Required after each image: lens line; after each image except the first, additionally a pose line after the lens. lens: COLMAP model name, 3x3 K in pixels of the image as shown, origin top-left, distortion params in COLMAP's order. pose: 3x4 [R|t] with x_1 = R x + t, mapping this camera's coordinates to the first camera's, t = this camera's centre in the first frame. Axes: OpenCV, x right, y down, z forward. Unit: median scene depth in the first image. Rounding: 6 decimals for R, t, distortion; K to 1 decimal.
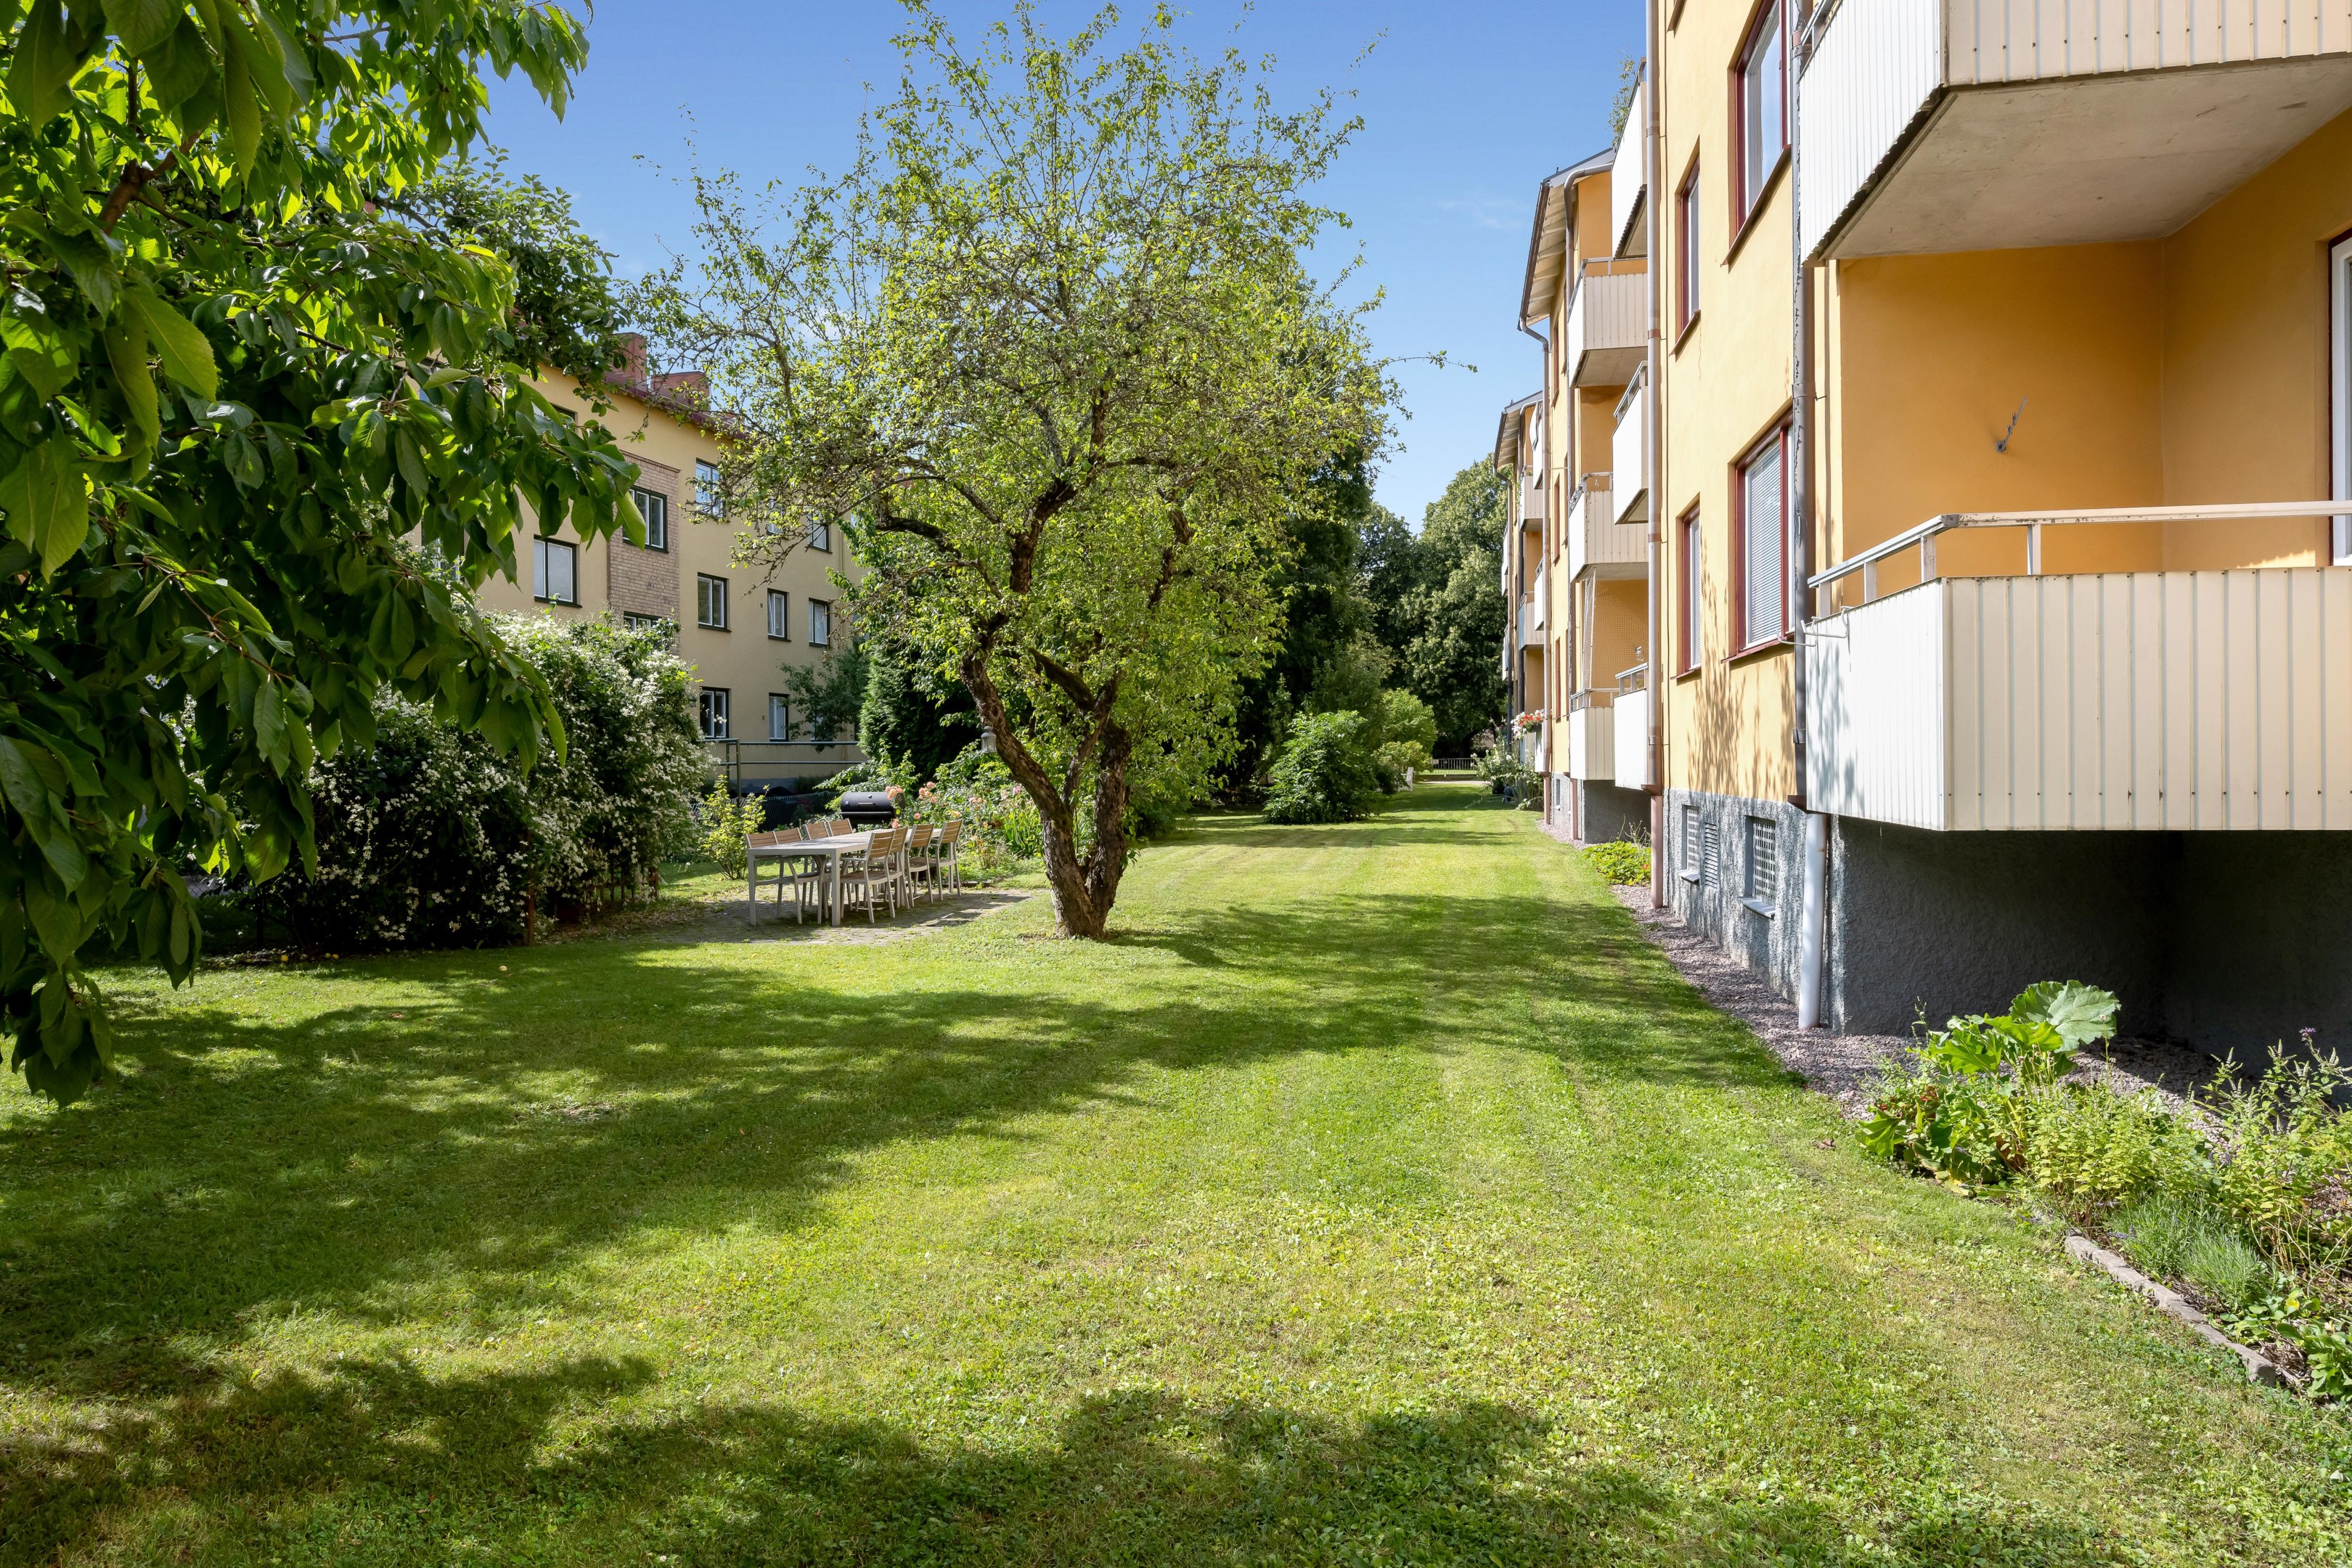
lens RADIAL K [[1464.3, 0, 1179.9], [0, 1464.3, 781.1], [0, 0, 1]] dist [0.003201, 0.000230]
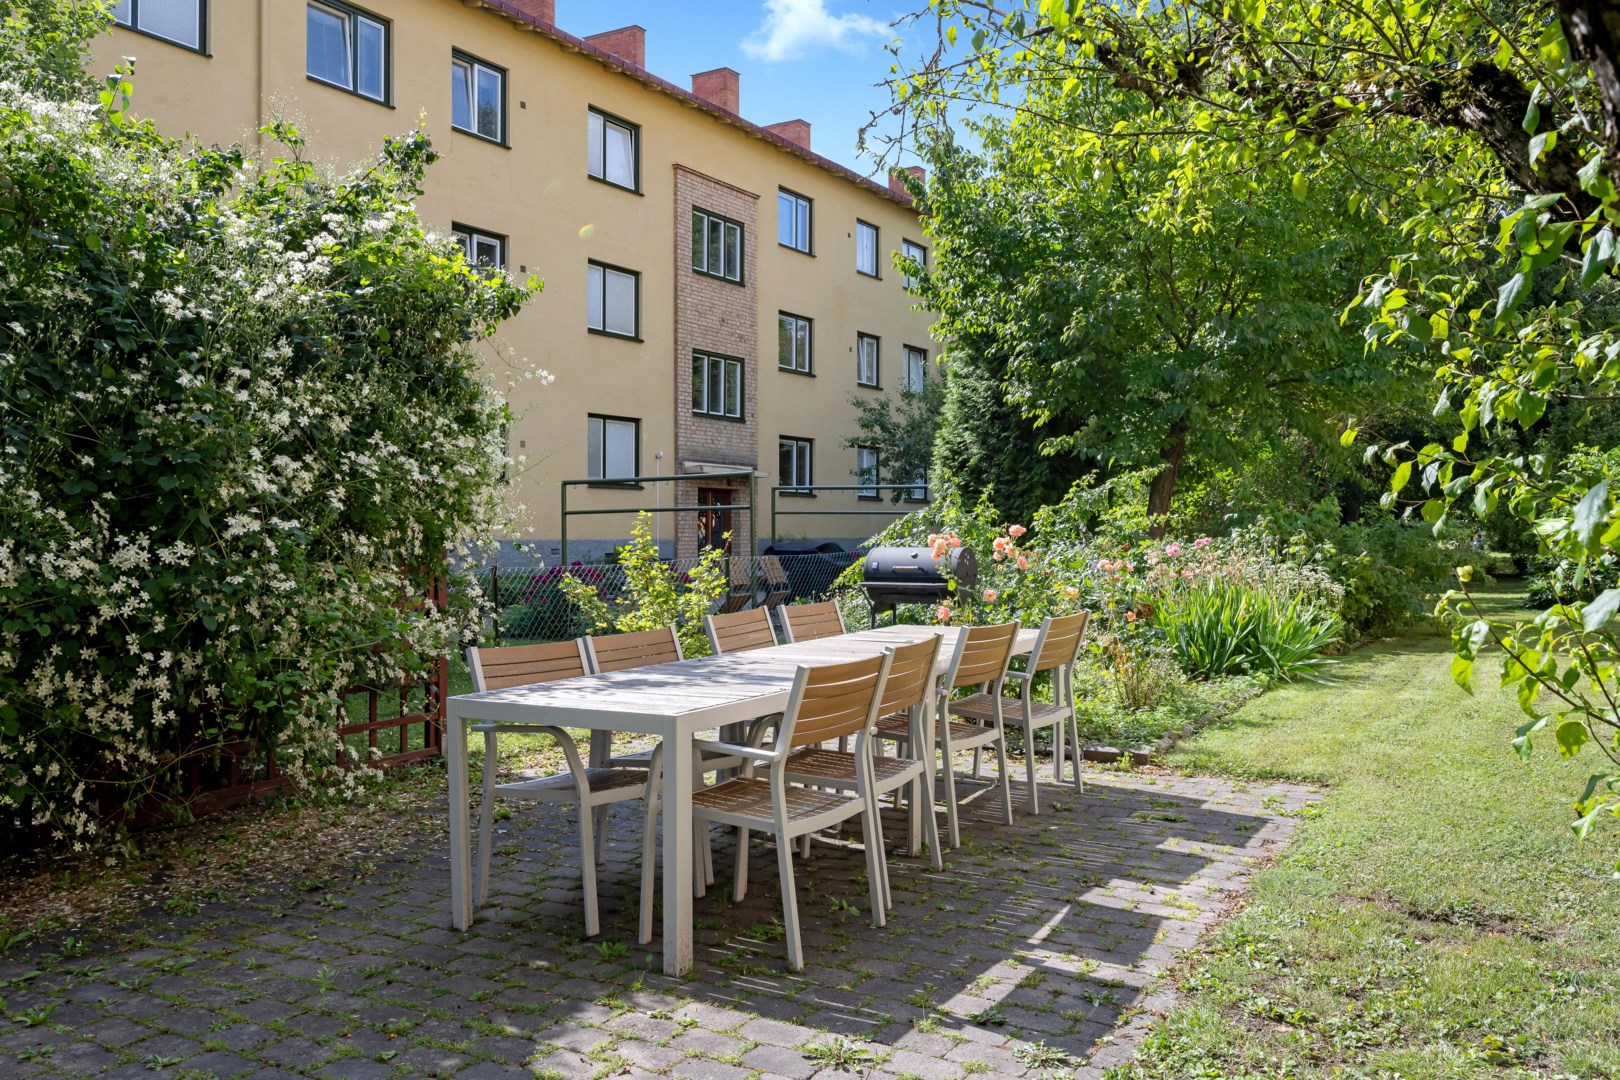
lens RADIAL K [[1262.7, 0, 811.6], [0, 1262.7, 541.4], [0, 0, 1]] dist [0.004067, 0.000344]
pose [[0.941426, 0.010195, -0.337066, -0.064586], [-0.011330, 0.999935, -0.001399, 0.004799], [0.337030, 0.005136, 0.941480, 0.403175]]
